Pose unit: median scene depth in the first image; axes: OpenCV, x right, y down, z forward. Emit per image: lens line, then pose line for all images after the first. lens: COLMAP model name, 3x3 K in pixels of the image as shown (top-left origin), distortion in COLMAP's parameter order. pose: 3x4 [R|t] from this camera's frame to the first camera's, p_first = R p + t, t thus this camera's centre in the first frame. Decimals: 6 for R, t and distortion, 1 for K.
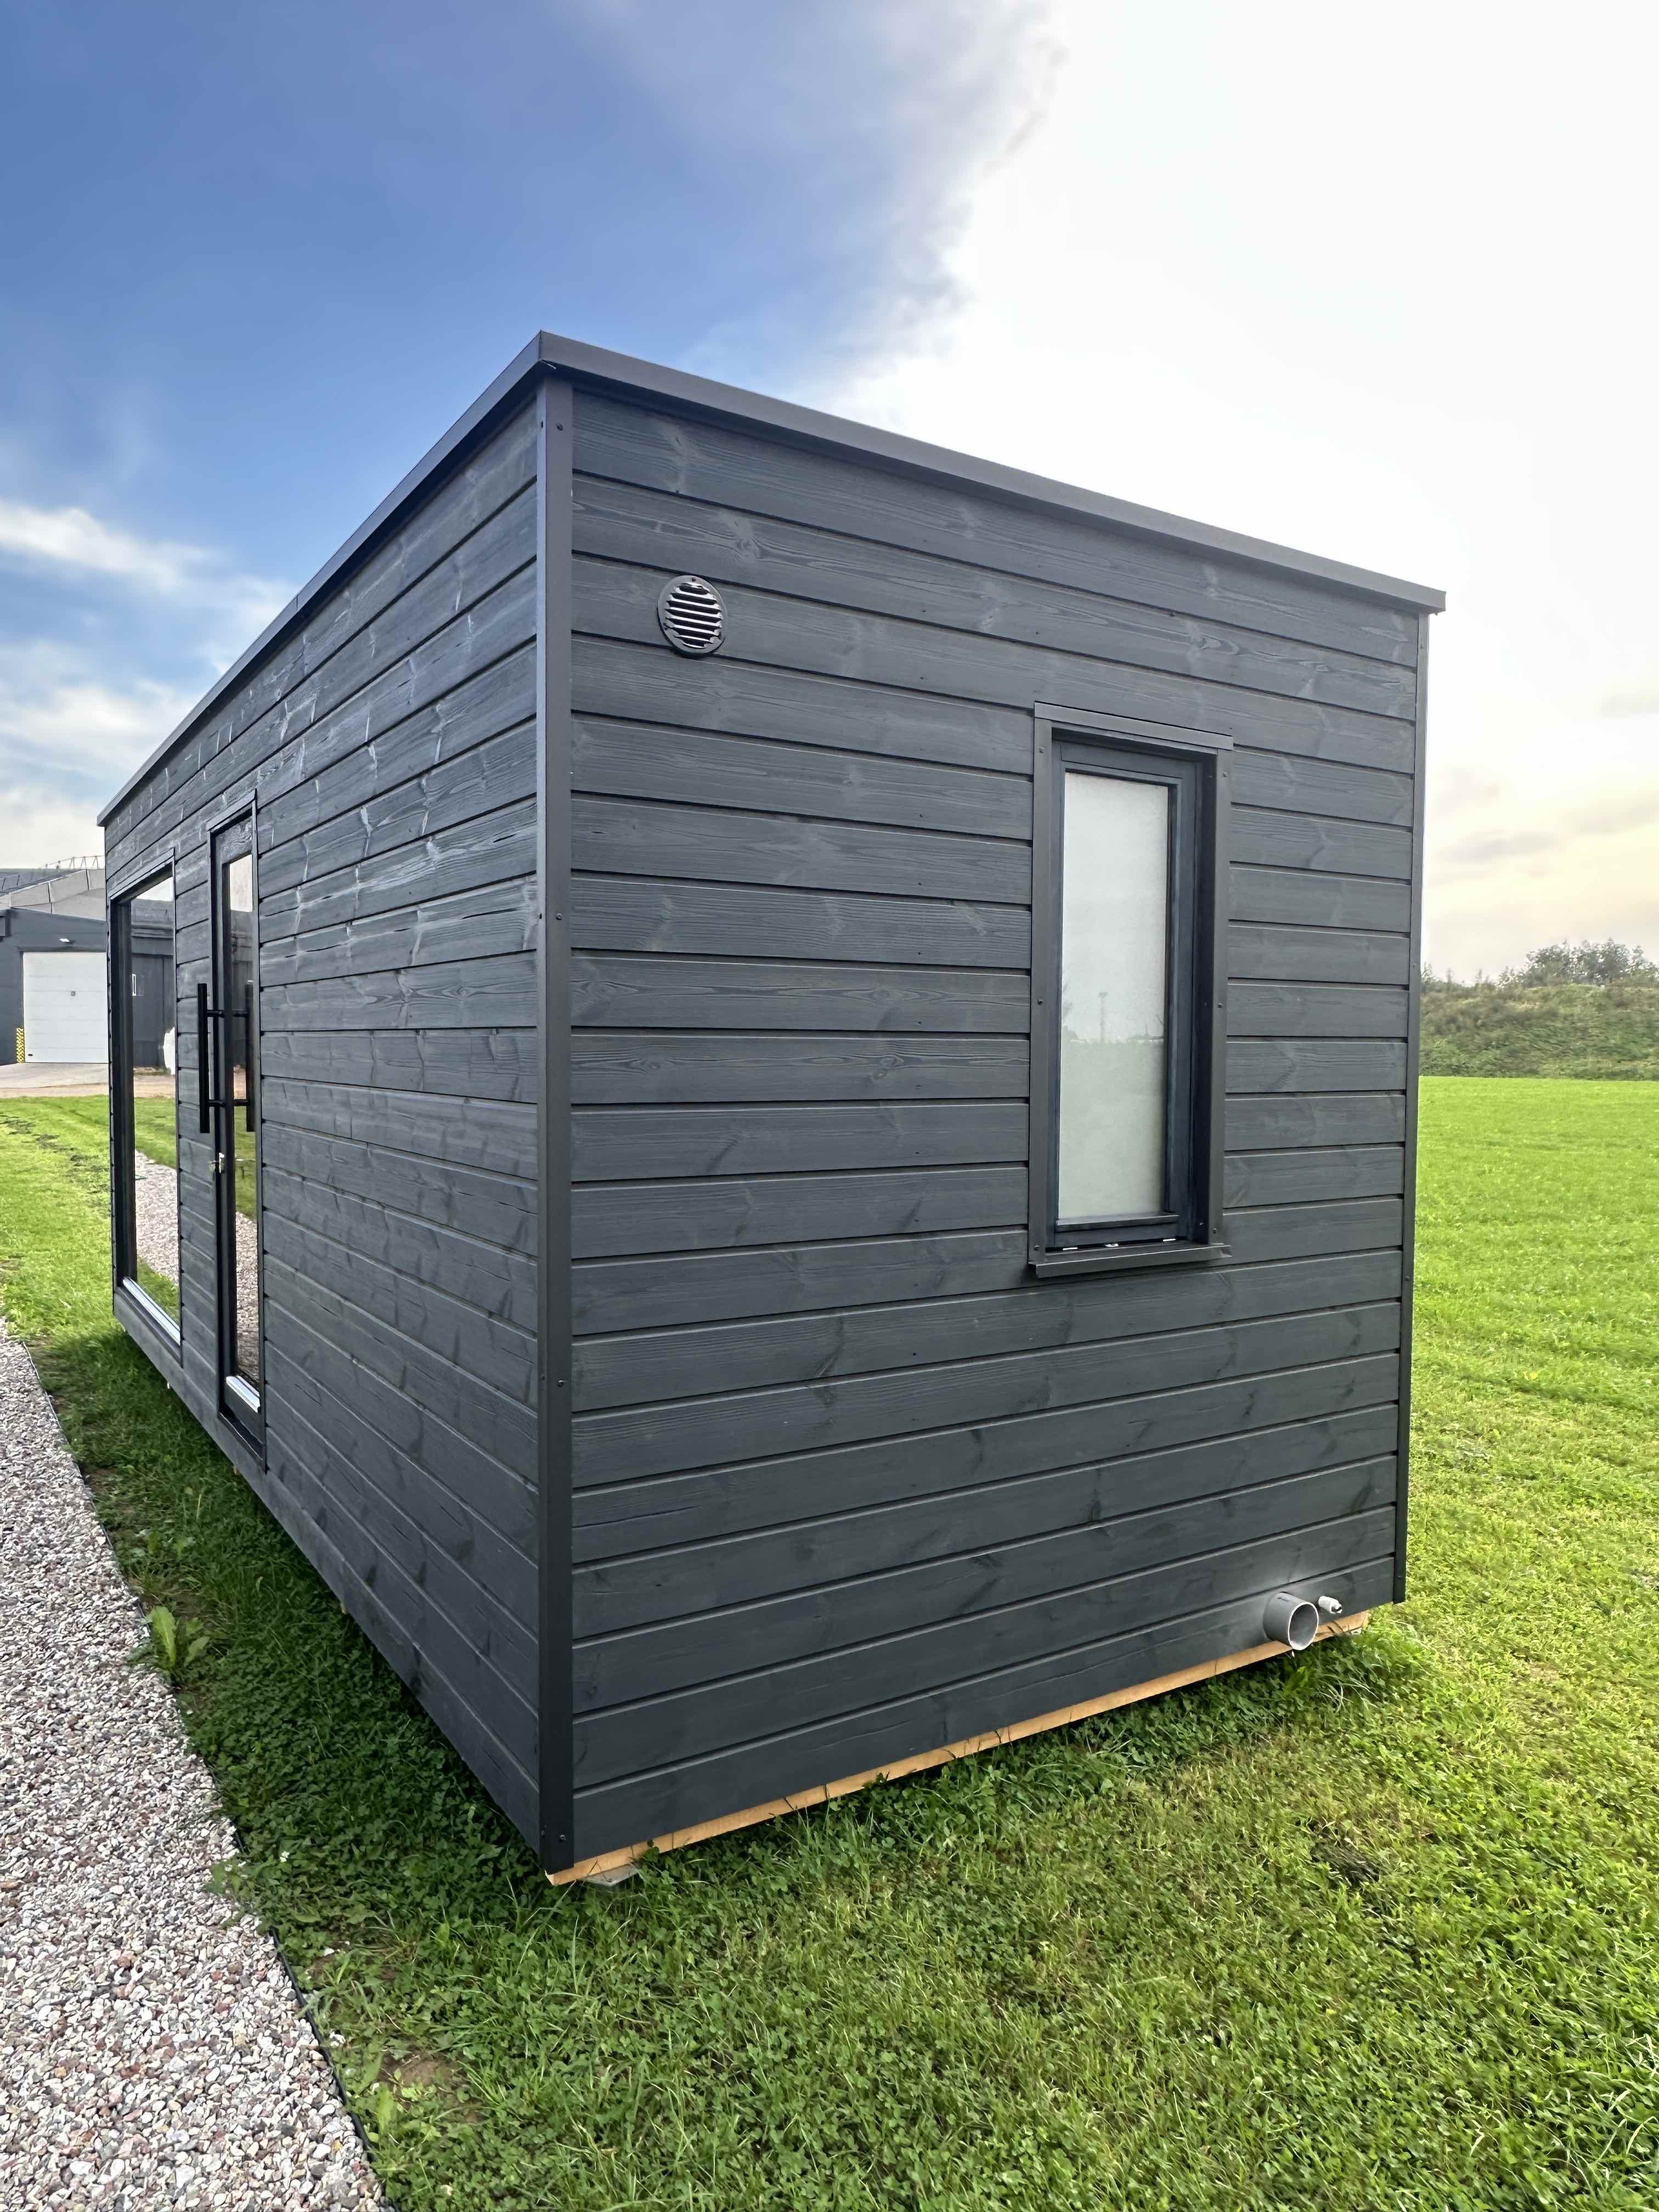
lens RADIAL K [[1411.9, 0, 829.5], [0, 1411.9, 1106.0], [0, 0, 1]] dist [-0.001805, -0.002498]
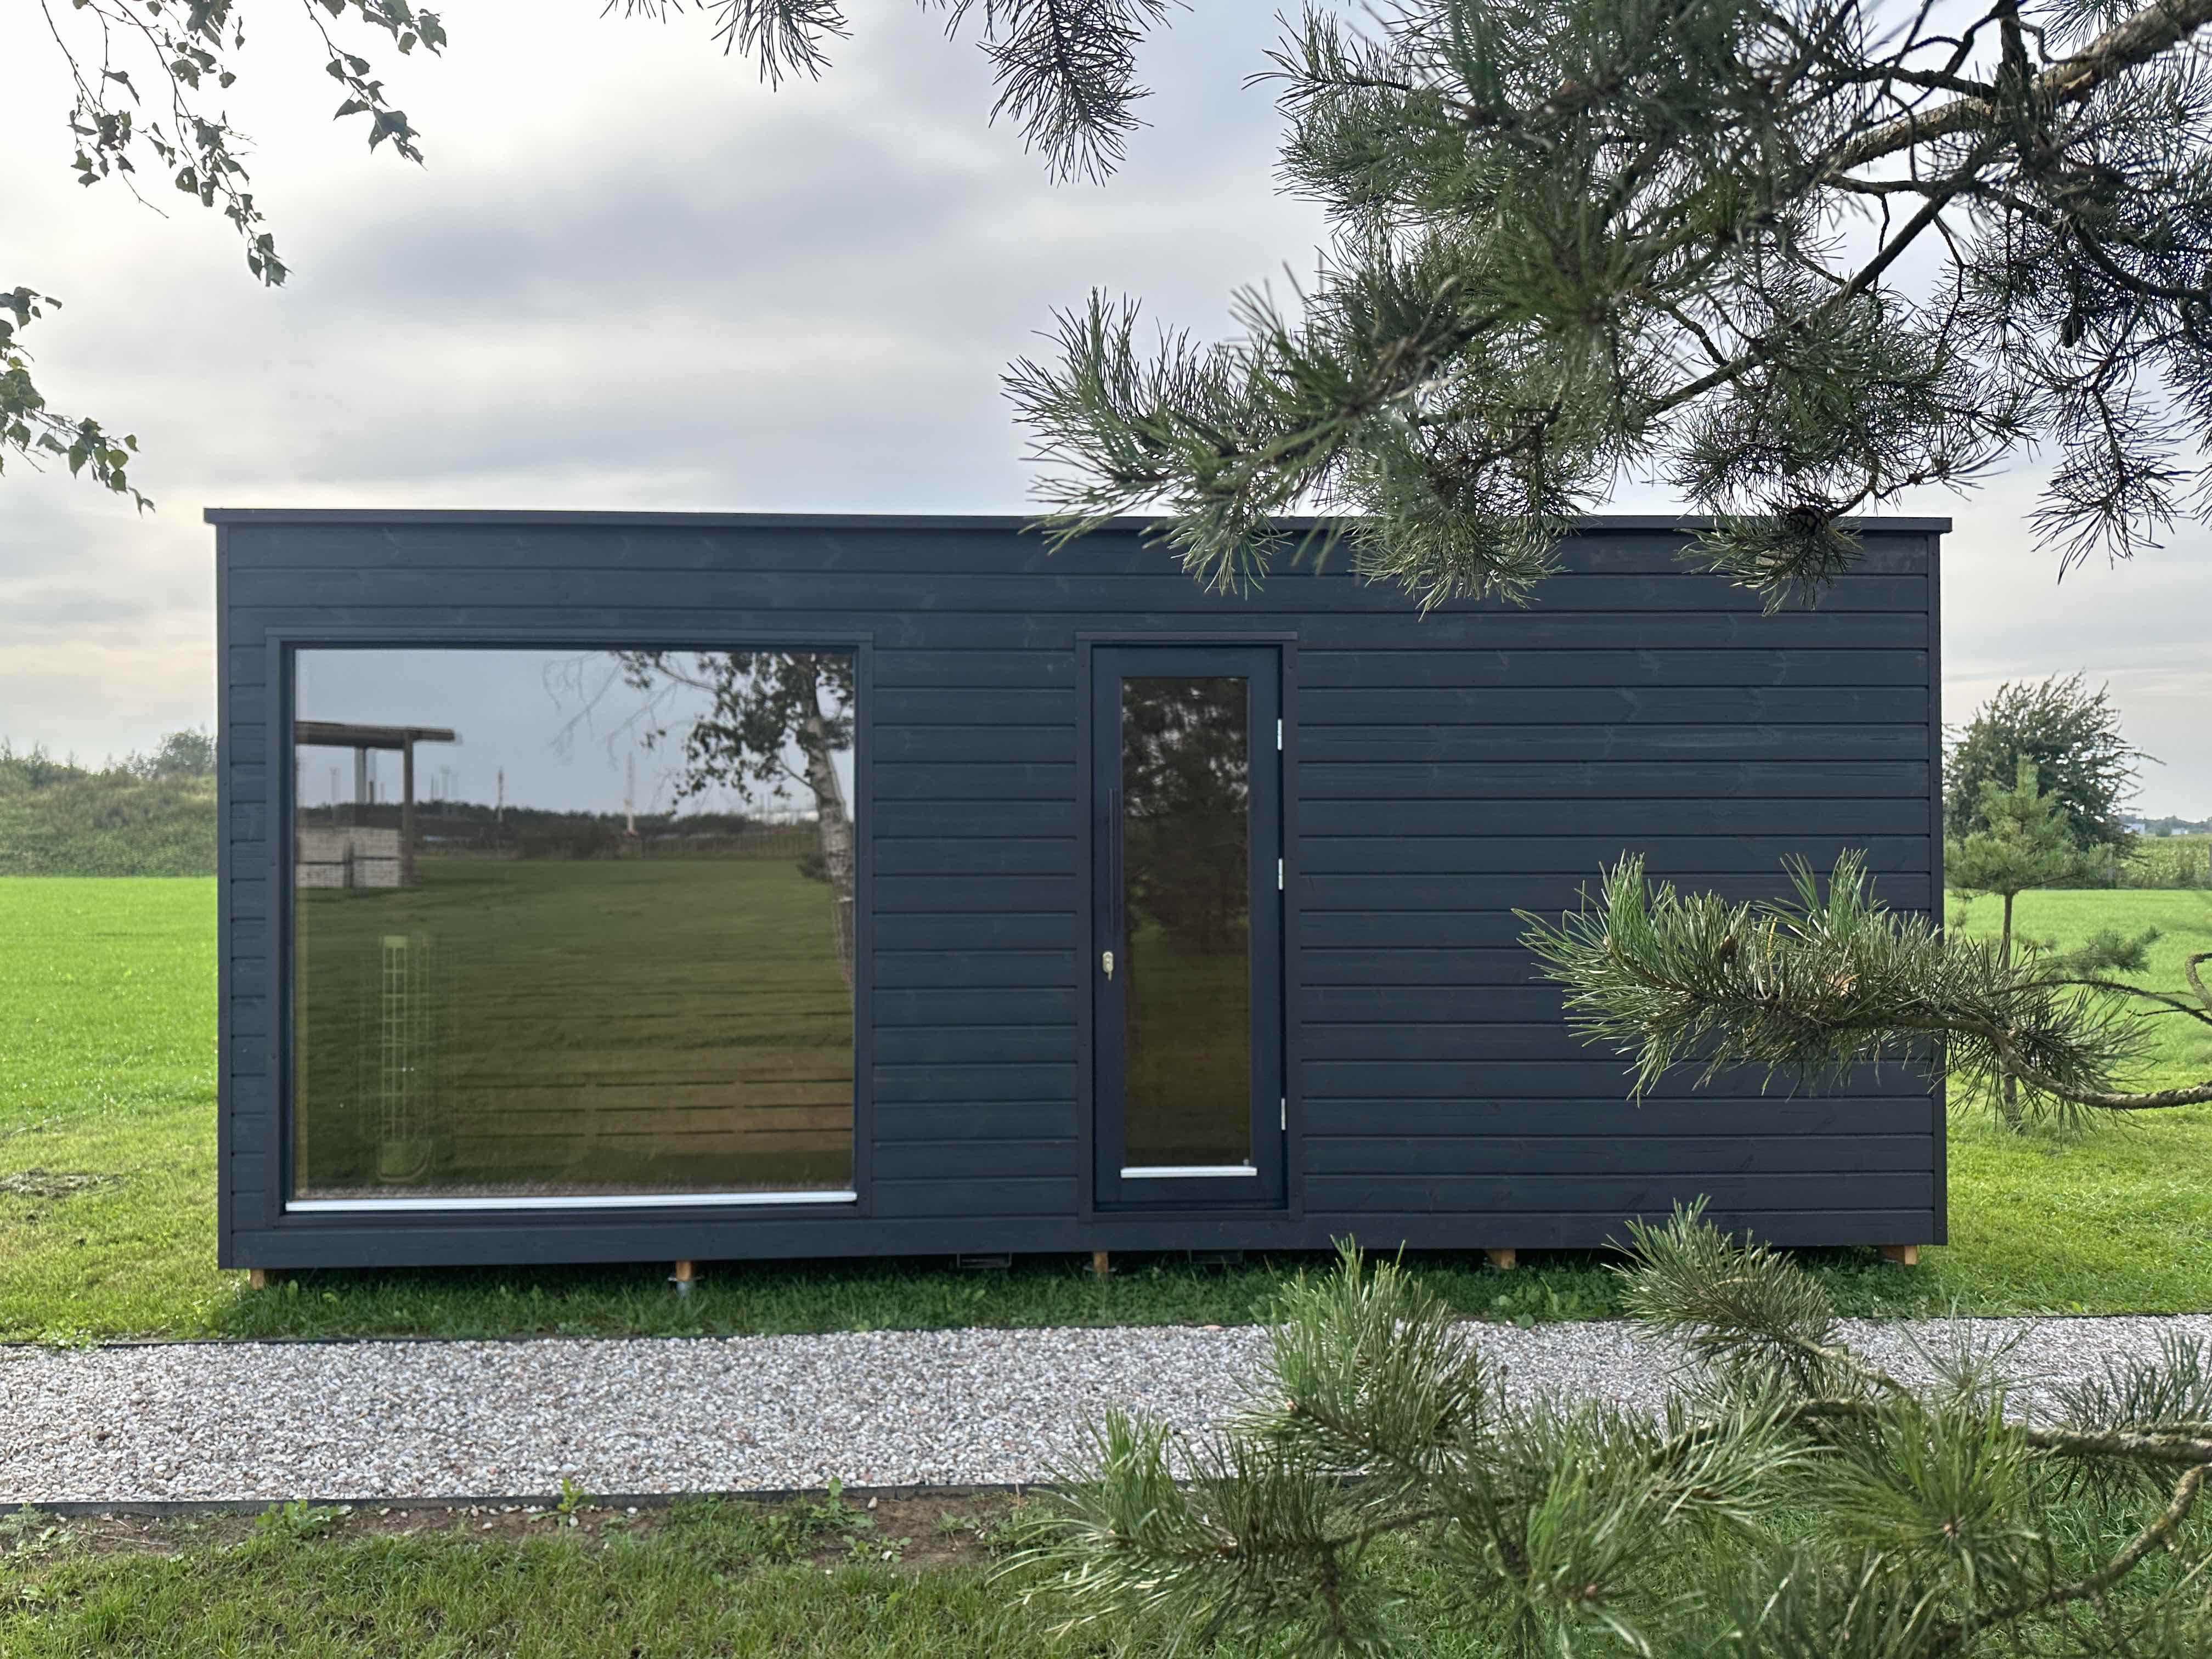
lens RADIAL K [[1538.7, 0, 1106.0], [0, 1538.7, 829.5], [0, 0, 1]] dist [0.011764, 0.000322]
pose [[0.510112, 0.006166, 0.860086, -2.160788], [0.037519, 0.998863, -0.029413, -0.031954], [-0.859289, 0.047274, 0.509301, 0.683462]]
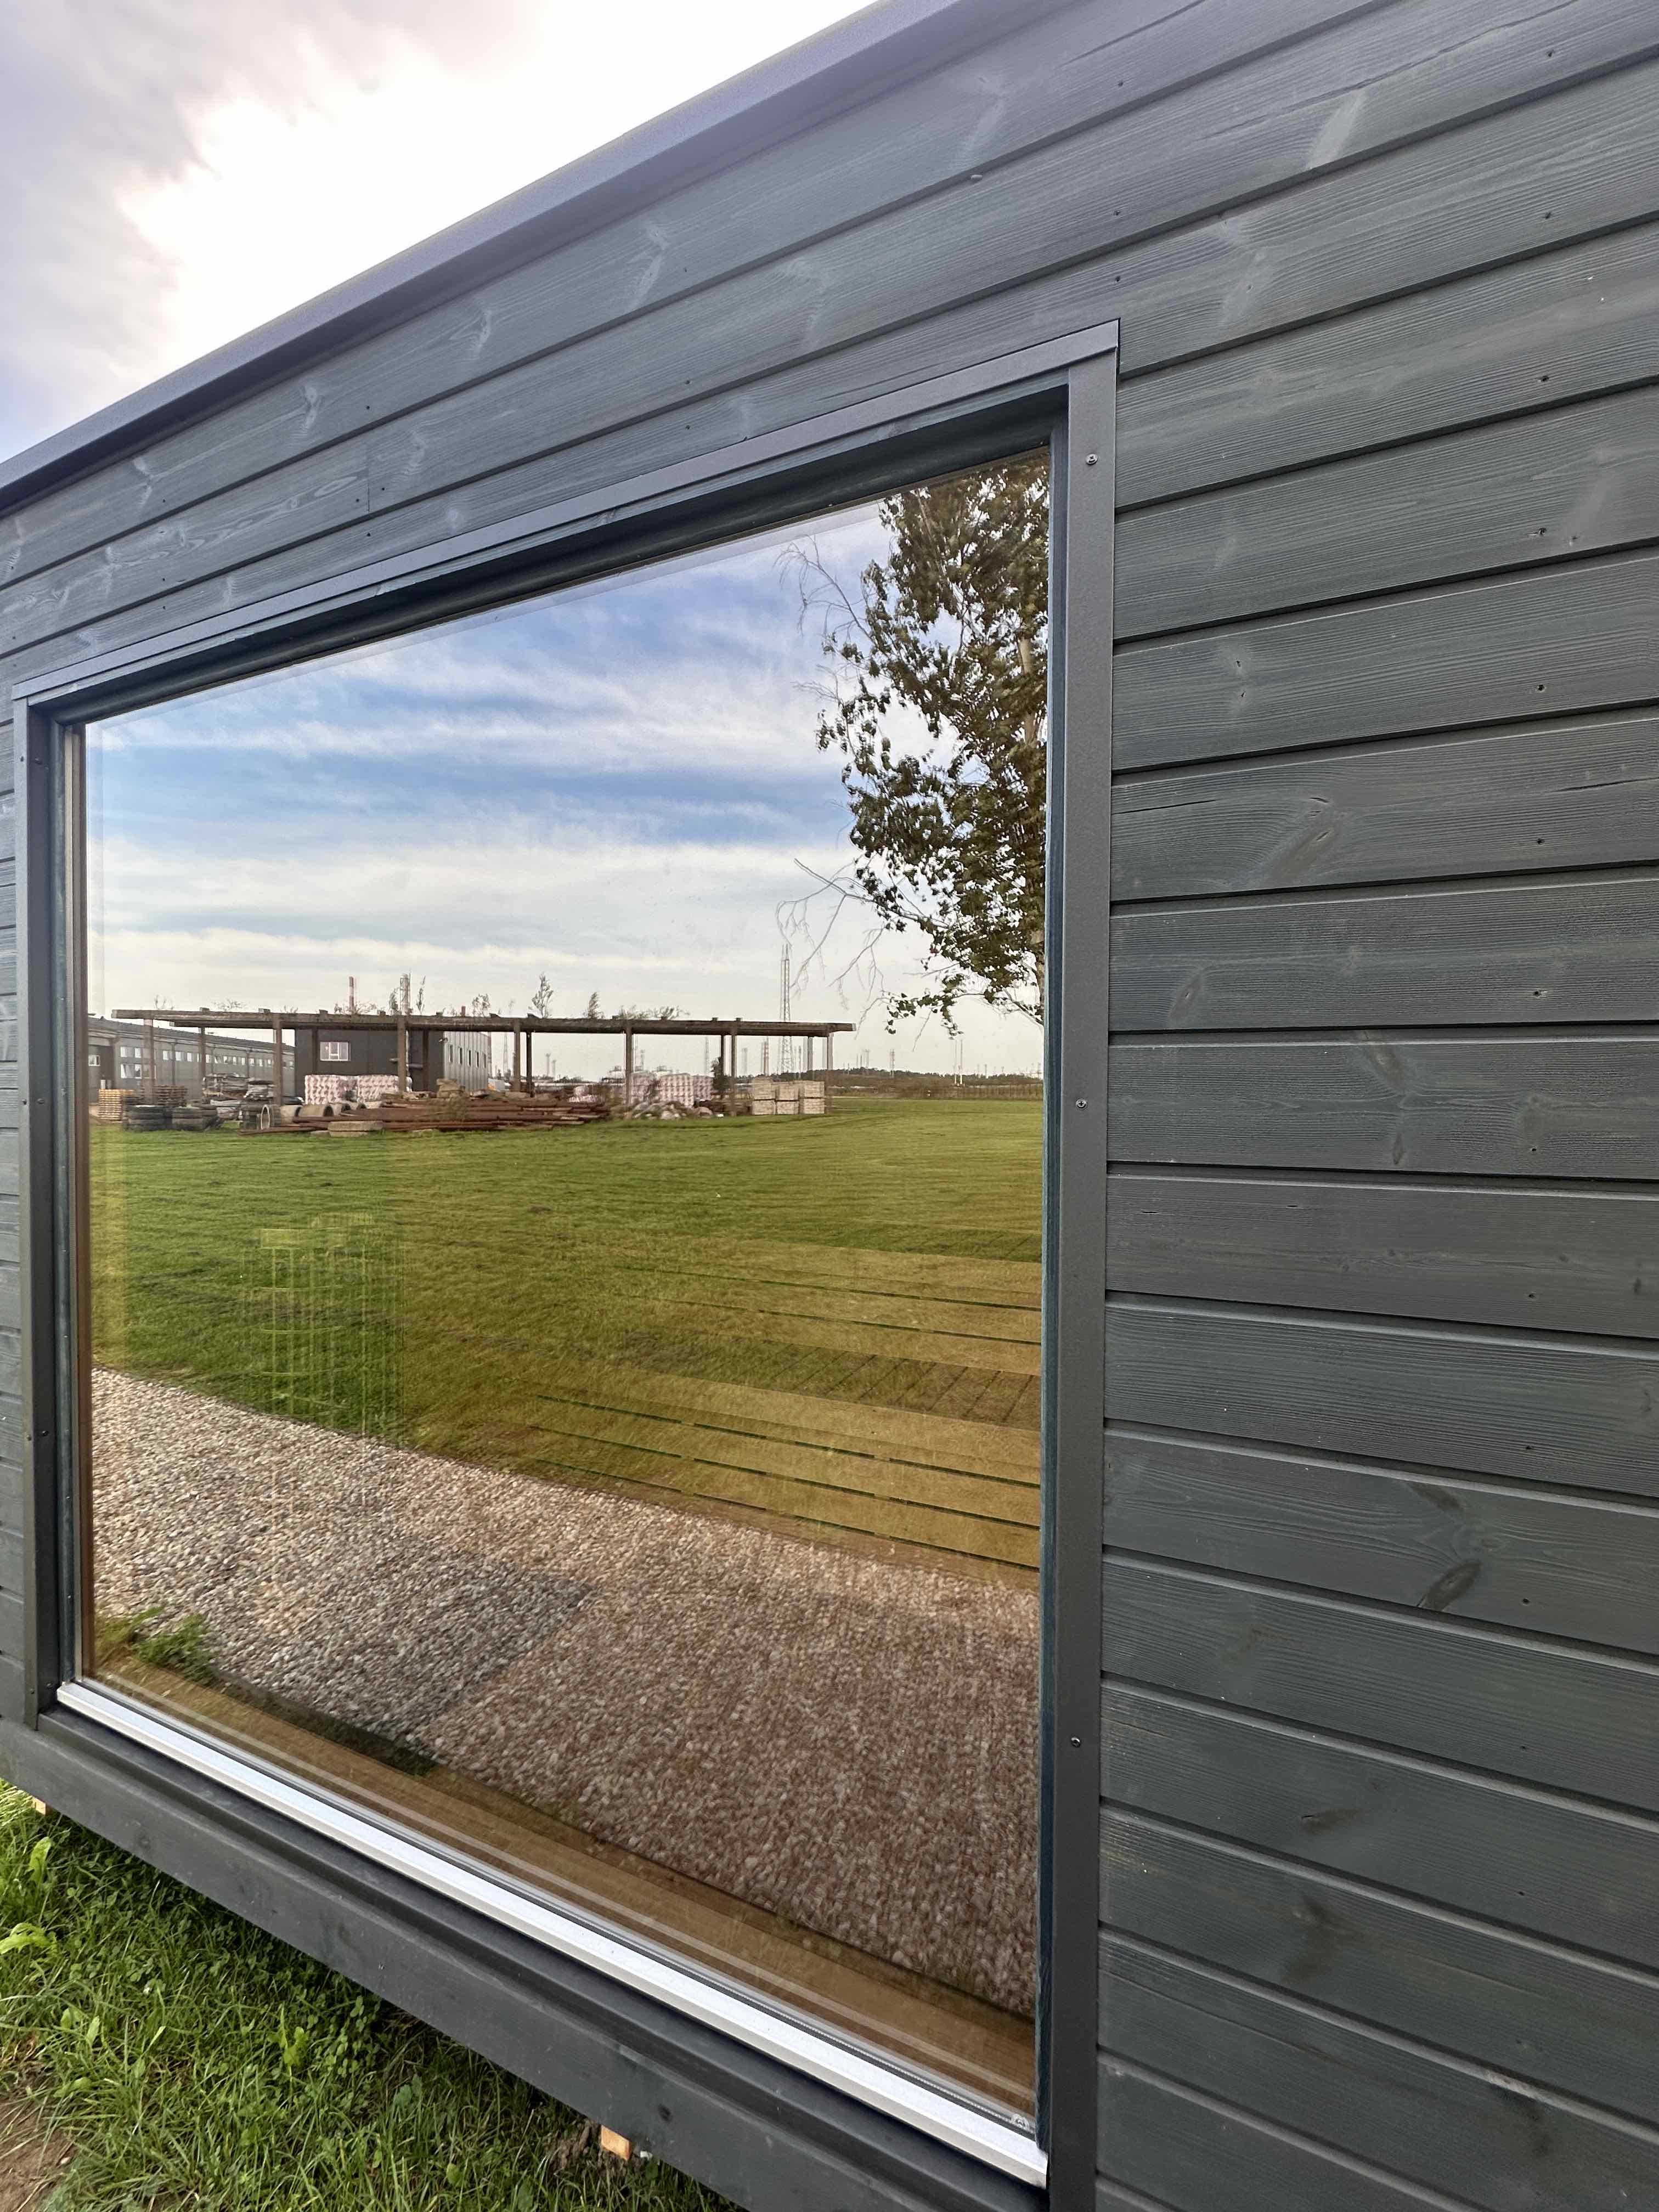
lens RADIAL K [[882.5, 0, 851.0], [0, 882.5, 1101.6], [0, 0, 1]] dist [-0.002318, 0.000450]
pose [[0.823328, 0.000300, 0.567566, -1.035658], [0.015209, 0.999629, -0.022591, -0.056368], [-0.567362, 0.027232, 0.823018, 1.607344]]
